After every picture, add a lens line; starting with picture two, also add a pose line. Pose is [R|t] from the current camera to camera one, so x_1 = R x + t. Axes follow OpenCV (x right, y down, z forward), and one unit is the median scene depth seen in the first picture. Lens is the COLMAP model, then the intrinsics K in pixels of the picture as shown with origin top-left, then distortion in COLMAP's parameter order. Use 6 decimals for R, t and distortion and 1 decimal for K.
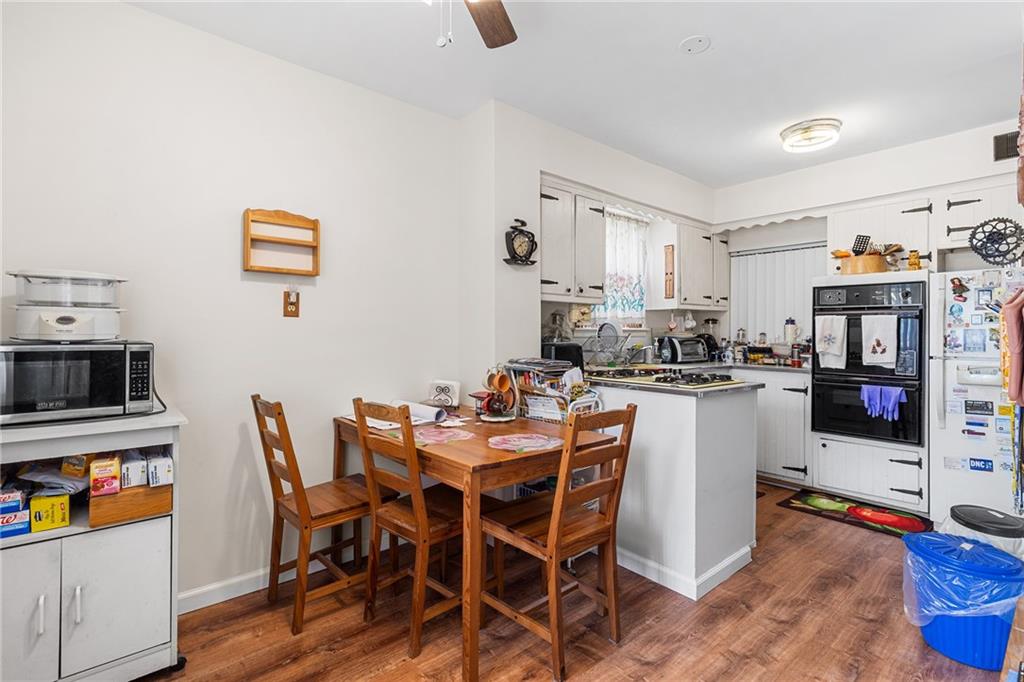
lens RADIAL K [[484.1, 0, 534.2], [0, 484.1, 334.1], [0, 0, 1]] dist [0.005939, 0.000751]
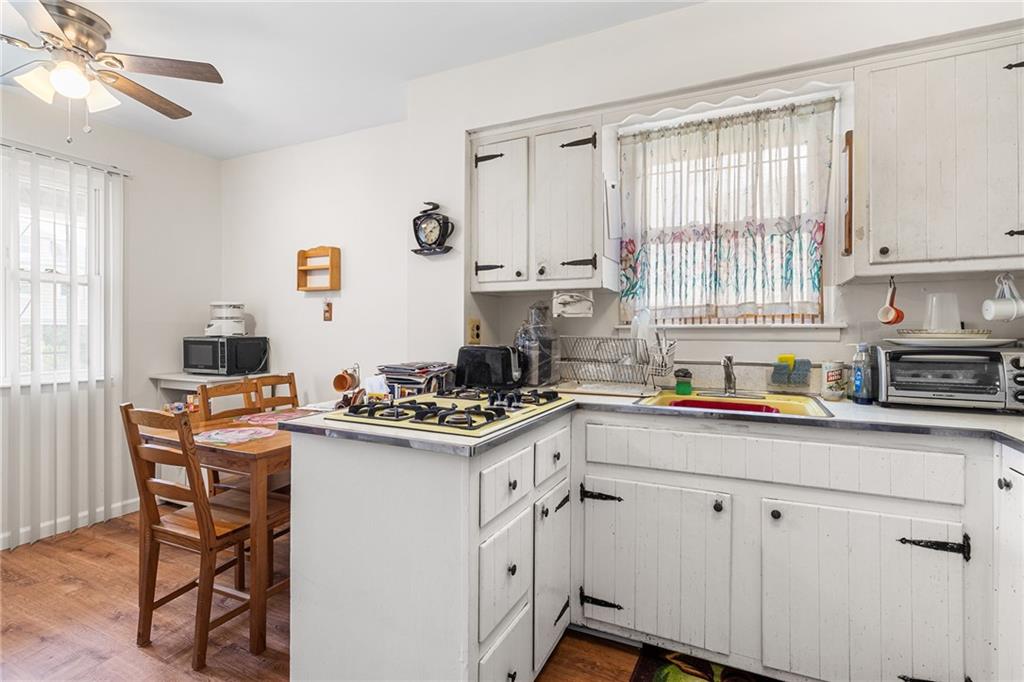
lens RADIAL K [[484.1, 0, 514.0], [0, 484.1, 335.6], [0, 0, 1]] dist [0.005939, 0.000751]
pose [[0.390210, 0.006201, -0.920705, 0.749951], [-0.003212, 0.999980, 0.005374, -0.001765], [0.920720, 0.000860, 0.390222, 0.720168]]
